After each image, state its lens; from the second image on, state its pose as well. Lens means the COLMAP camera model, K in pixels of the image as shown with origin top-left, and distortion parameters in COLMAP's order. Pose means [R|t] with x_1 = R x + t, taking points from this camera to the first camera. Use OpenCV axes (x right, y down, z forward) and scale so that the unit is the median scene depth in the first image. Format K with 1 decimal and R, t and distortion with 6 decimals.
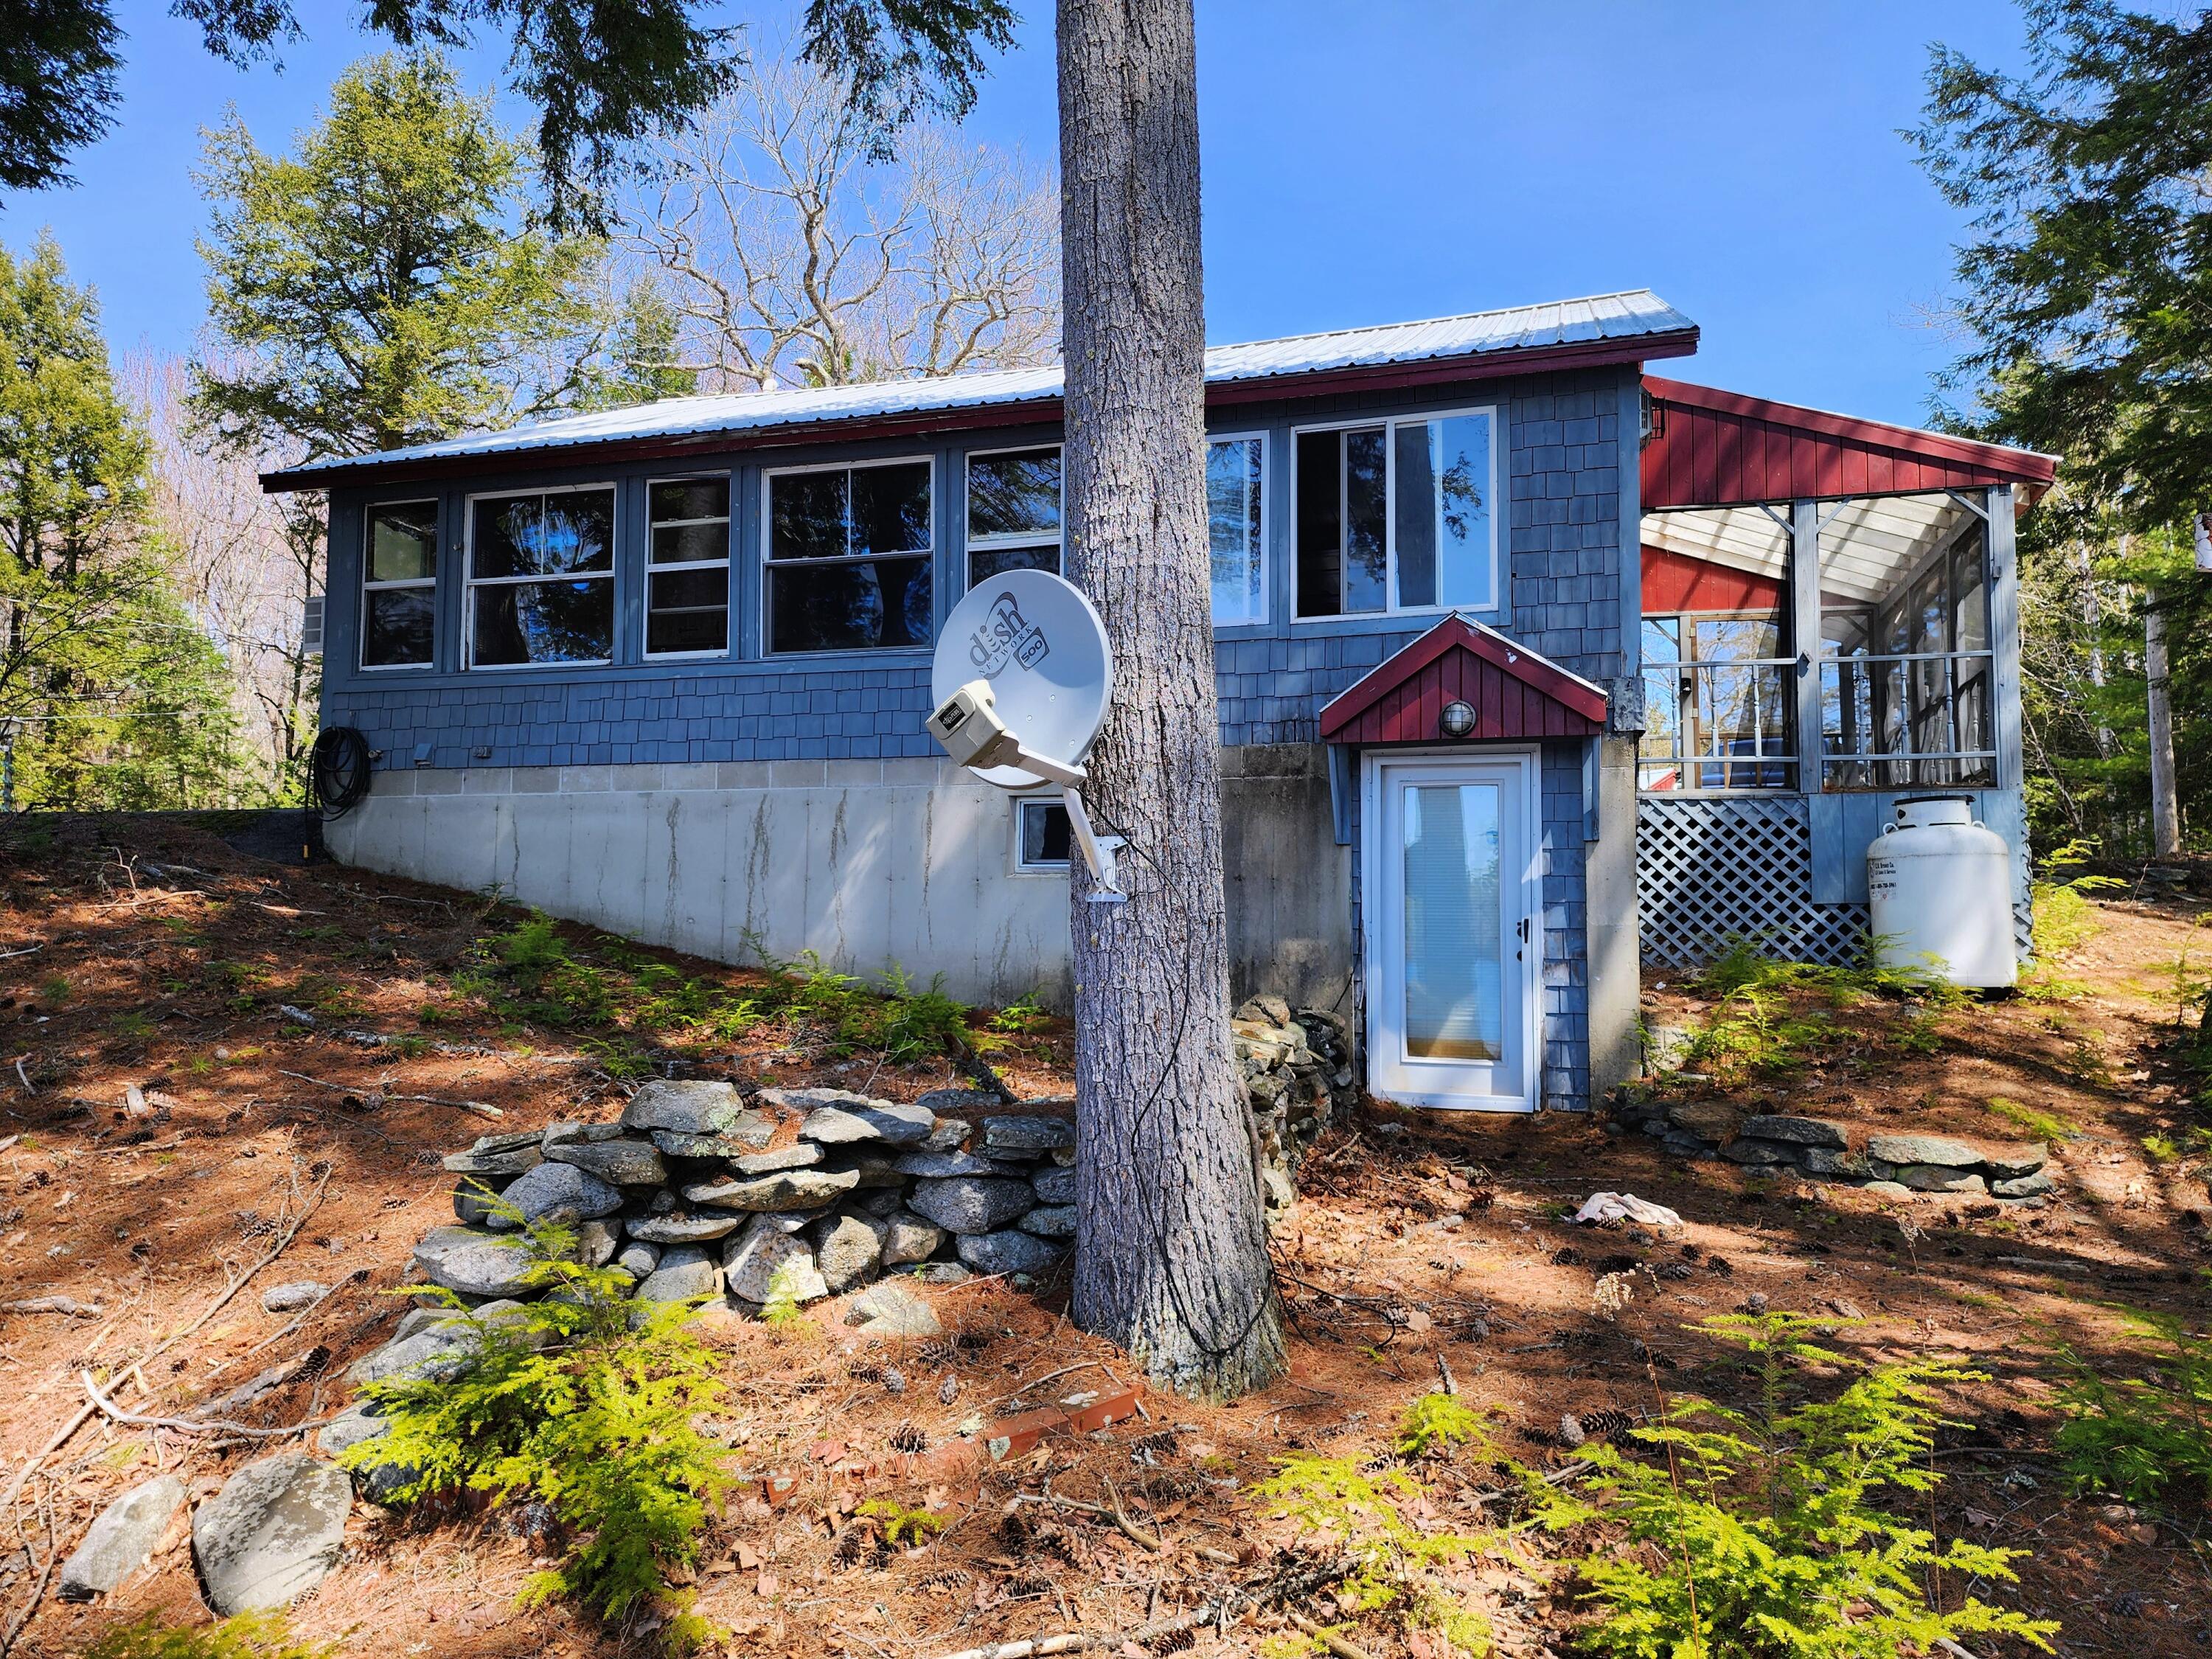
lens RADIAL K [[1487.0, 0, 1113.9], [0, 1487.0, 826.6], [0, 0, 1]] dist [0.070049, -0.056398]
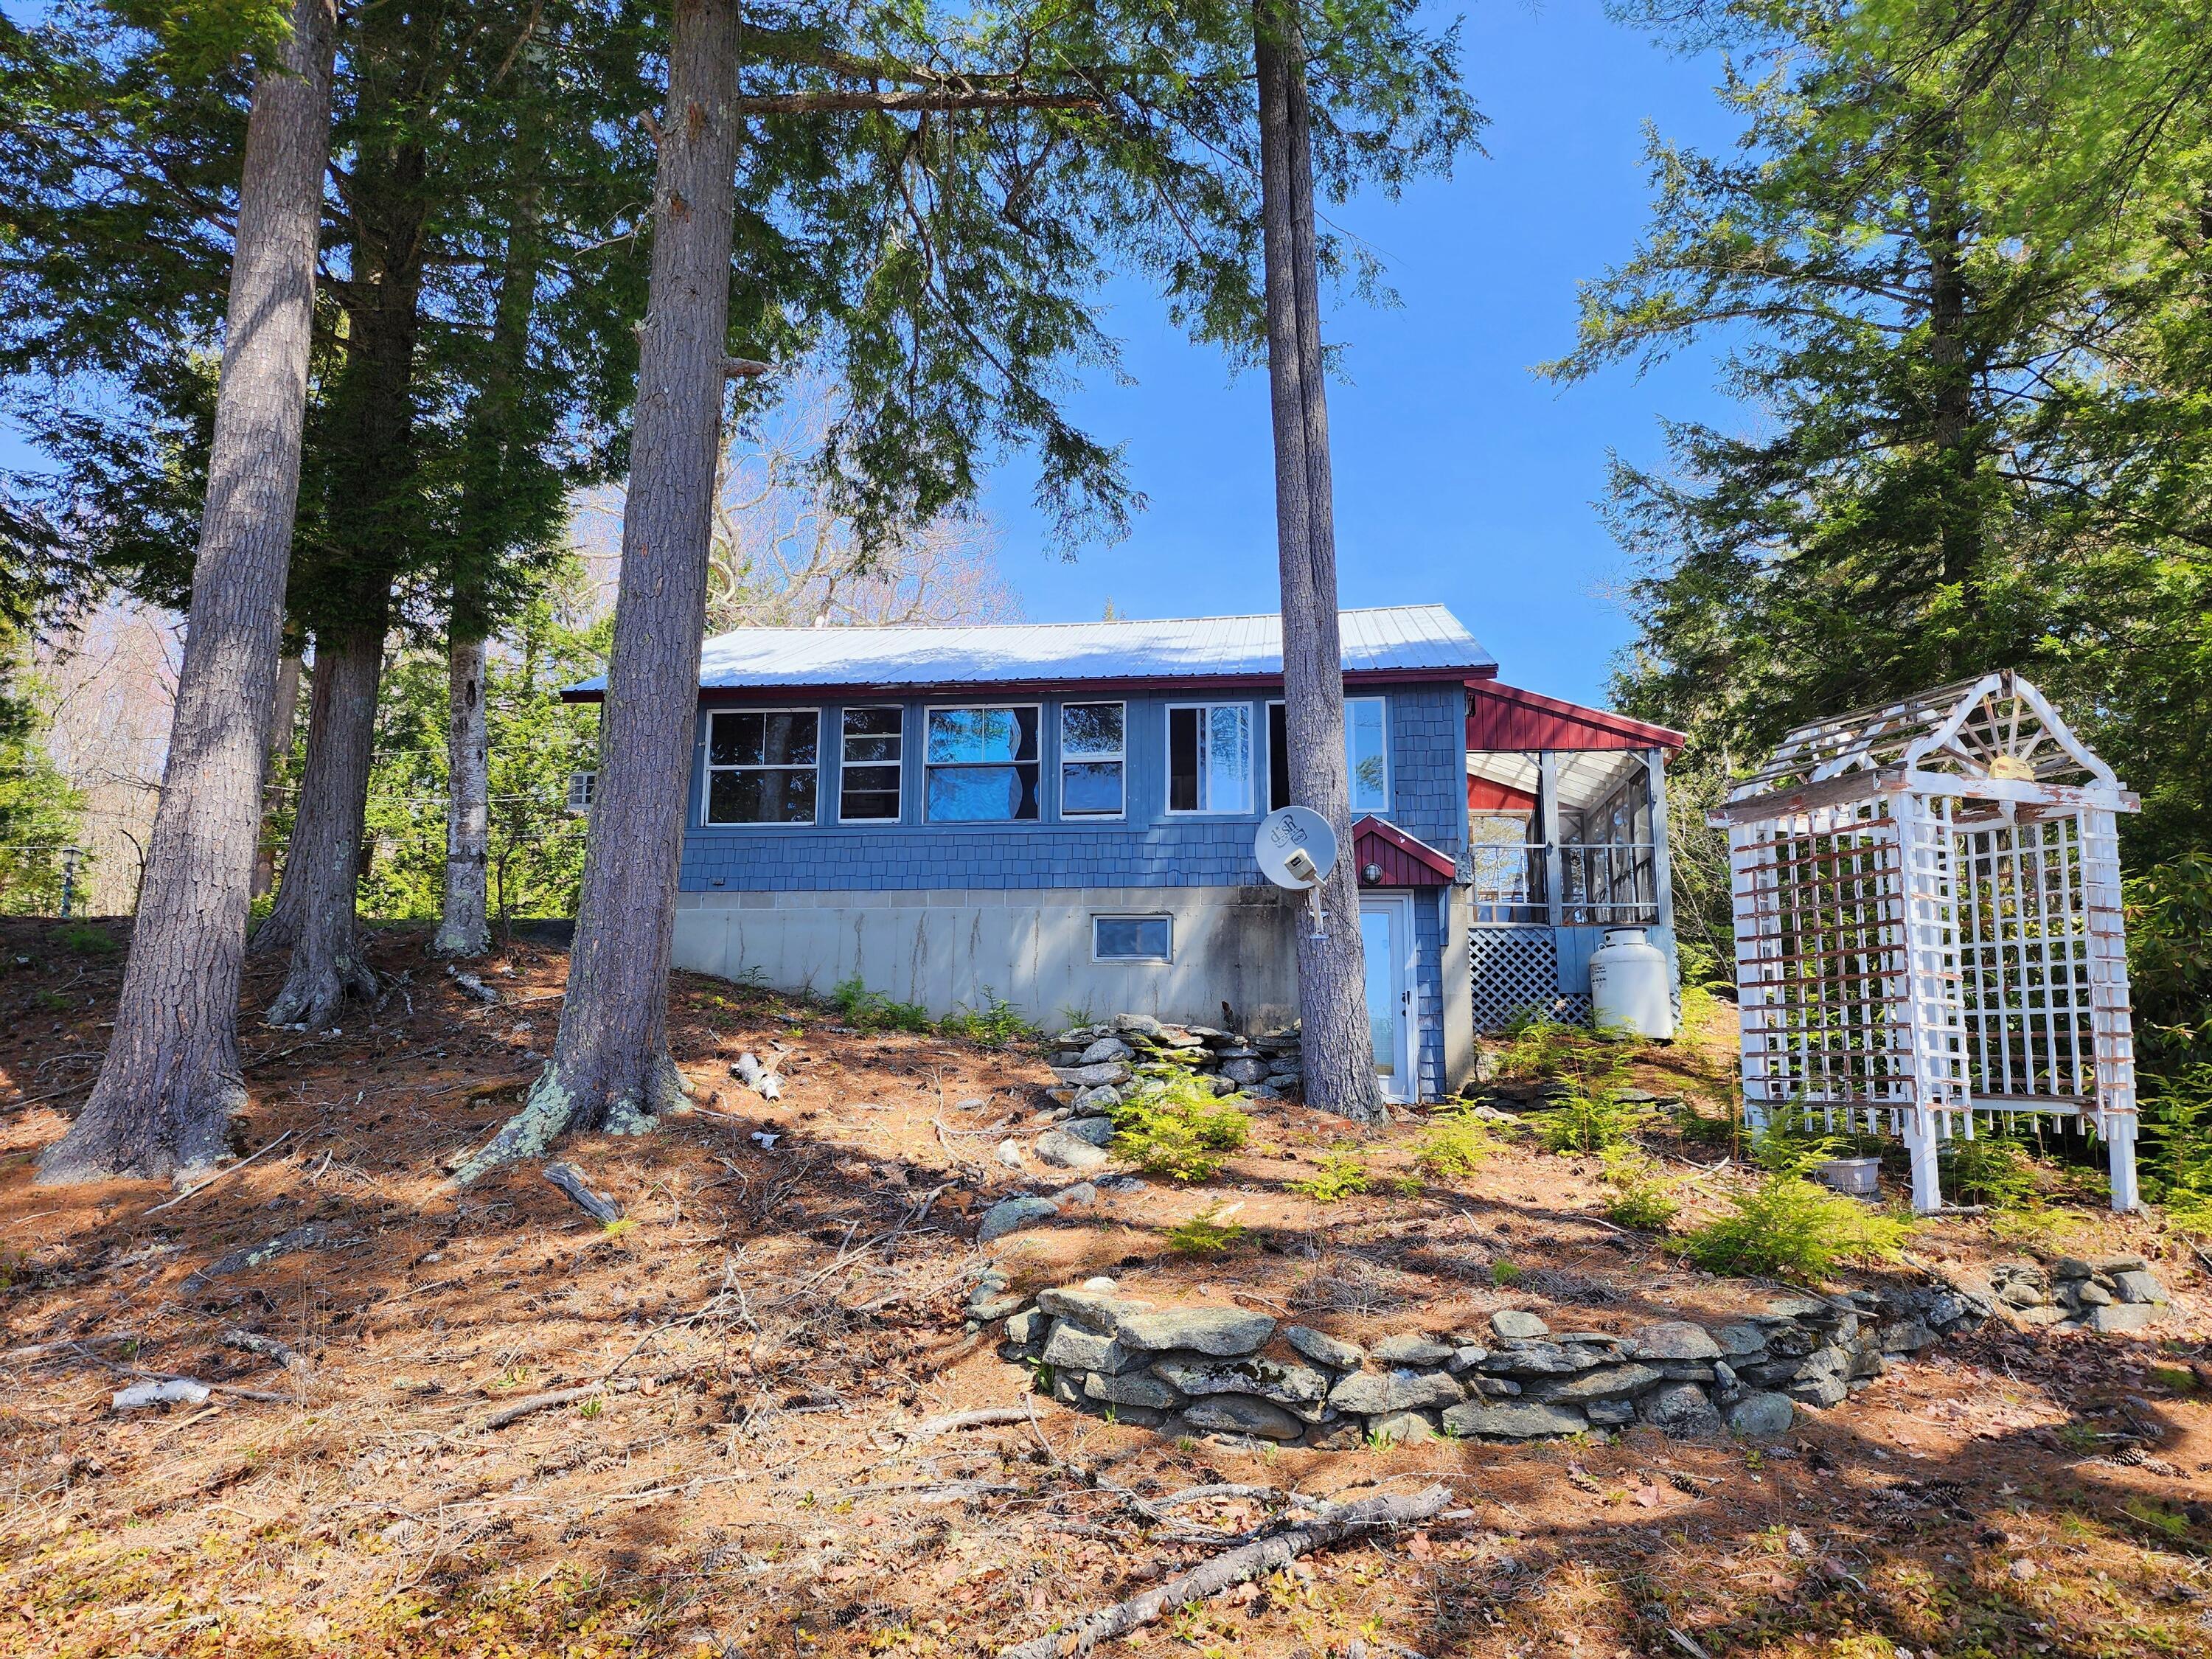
lens RADIAL K [[1463.0, 0, 1098.6], [0, 1463.0, 821.5], [0, 0, 1]] dist [0.085643, -0.074718]
pose [[0.987268, 0.031214, 0.155976, -0.286438], [-0.013502, 0.993463, -0.113354, 0.053854], [-0.158494, 0.109804, 0.981235, -0.516685]]
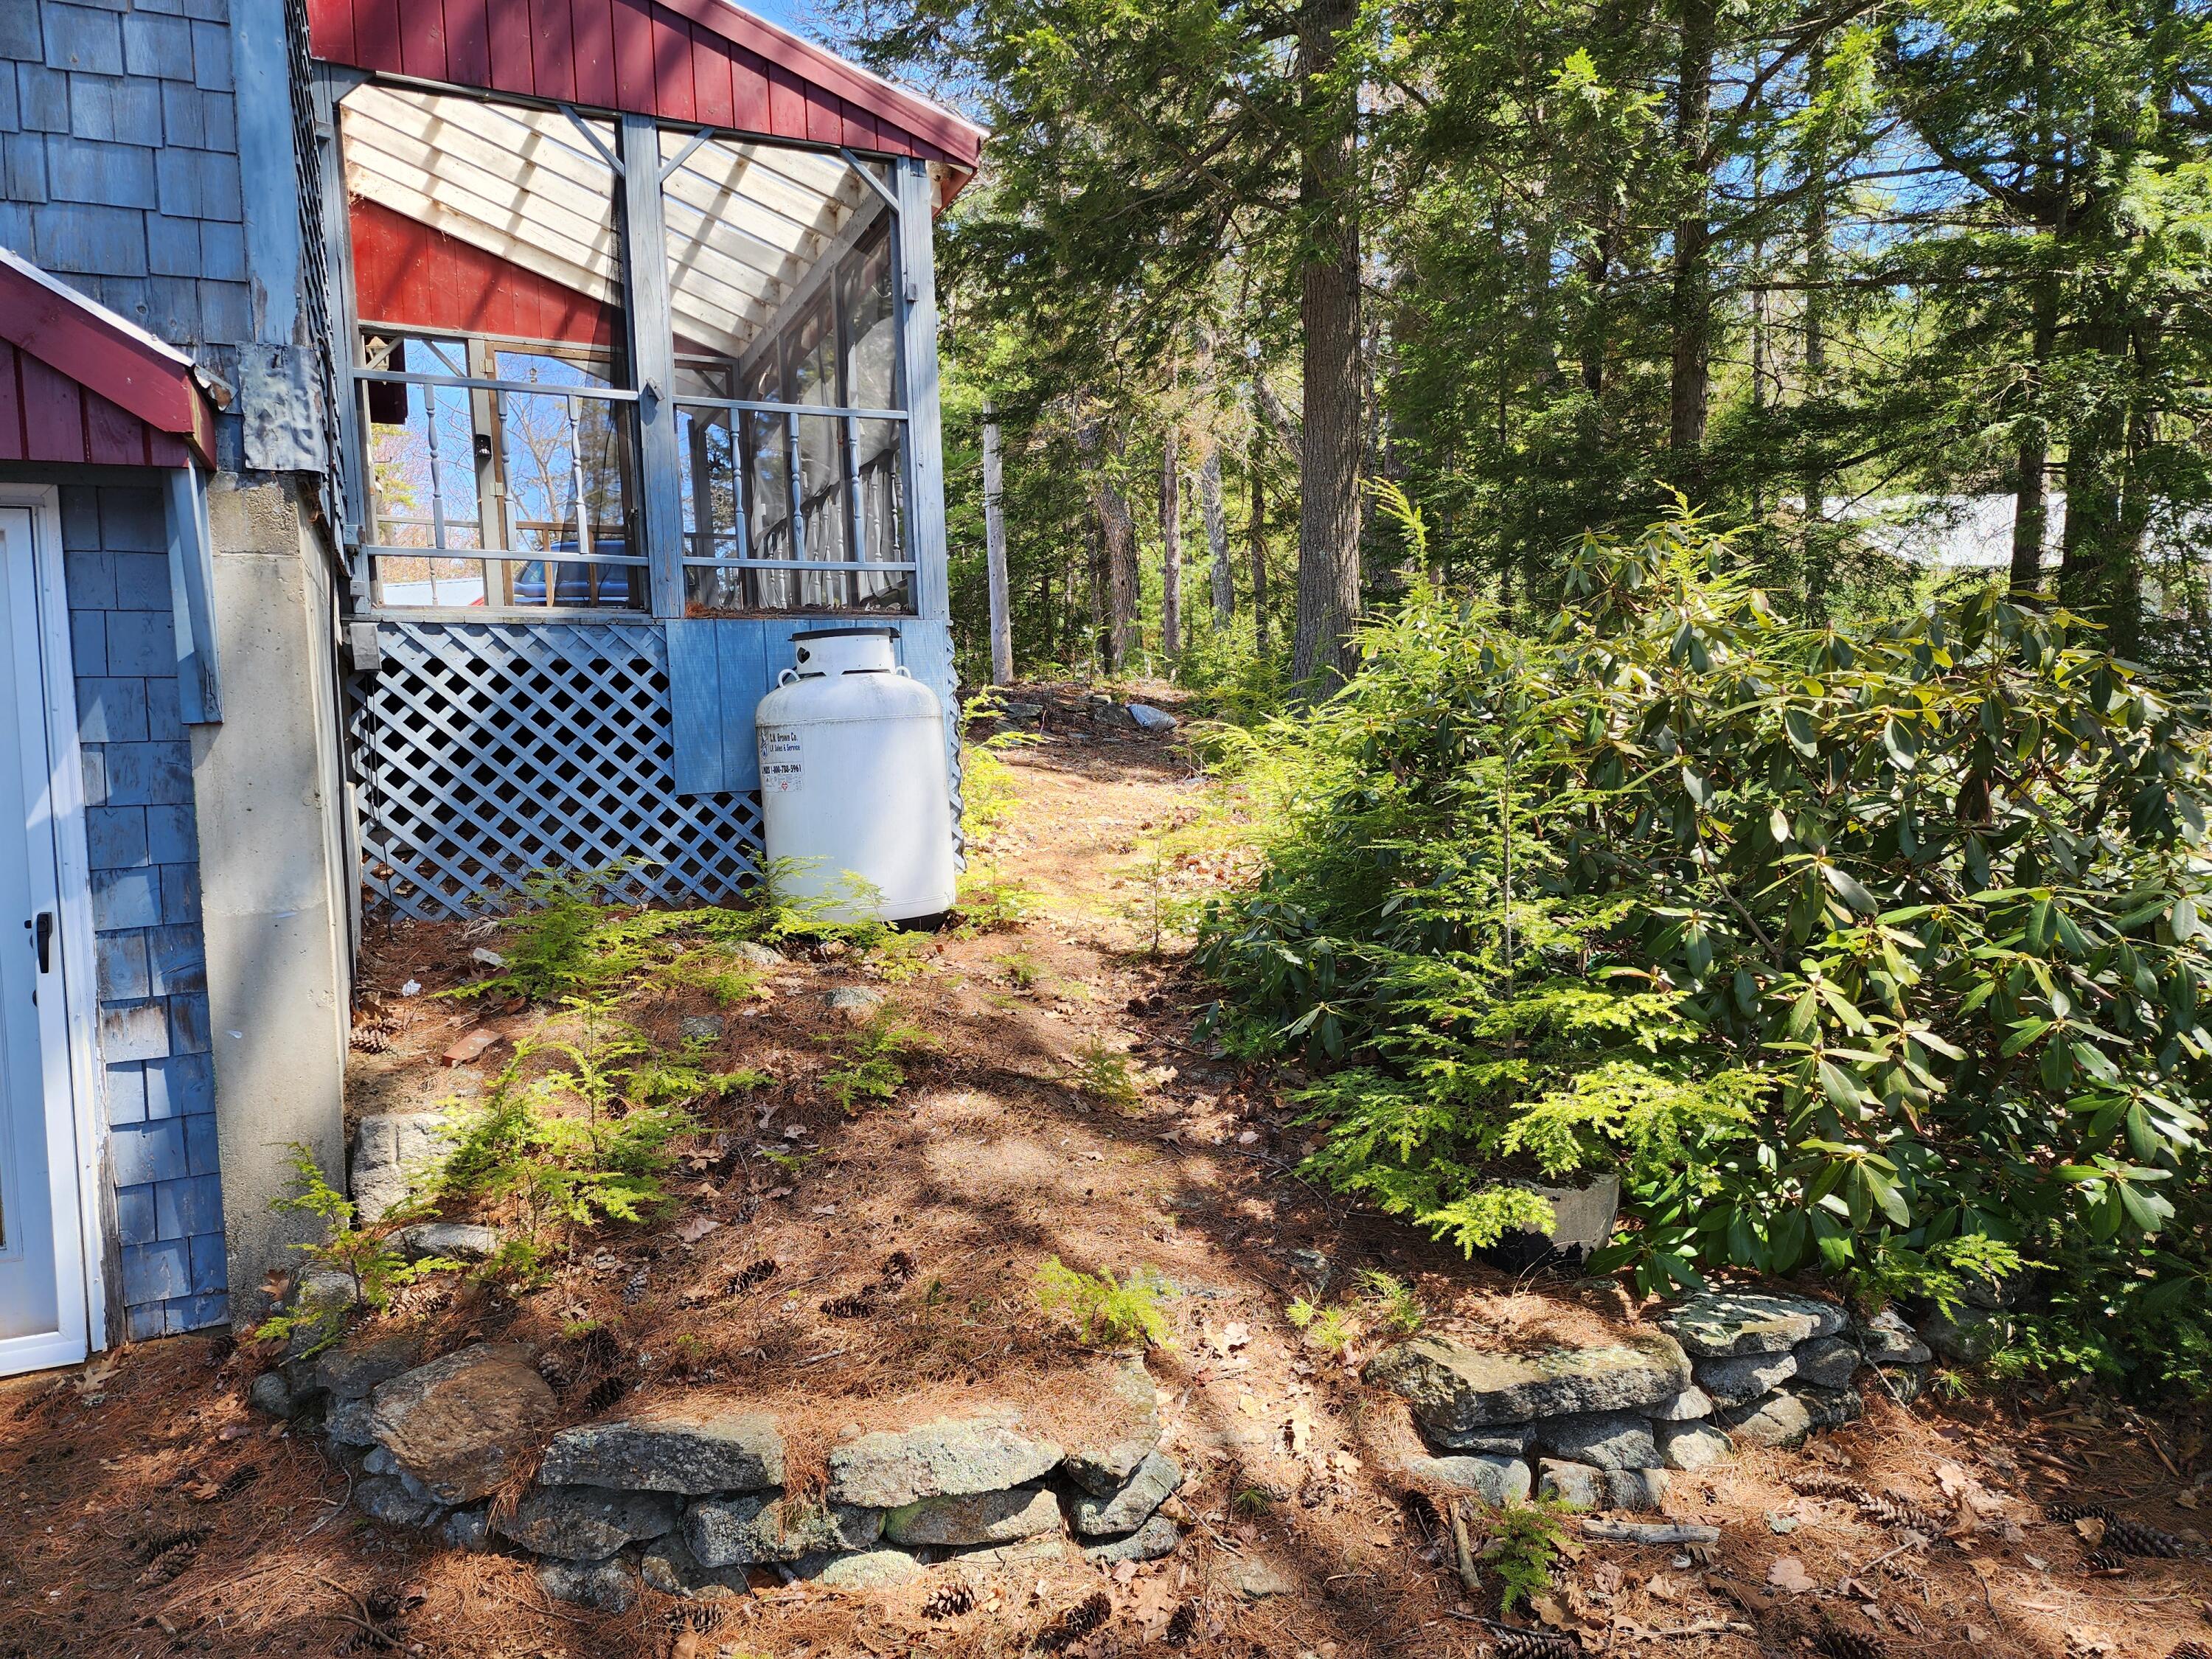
lens RADIAL K [[1487.0, 0, 1113.9], [0, 1487.0, 826.6], [0, 0, 1]] dist [0.070049, -0.056398]
pose [[0.746844, -0.075981, 0.660644, 0.184195], [-0.008084, 0.992341, 0.123268, -0.014053], [-0.664950, -0.097402, 0.740510, 0.409049]]
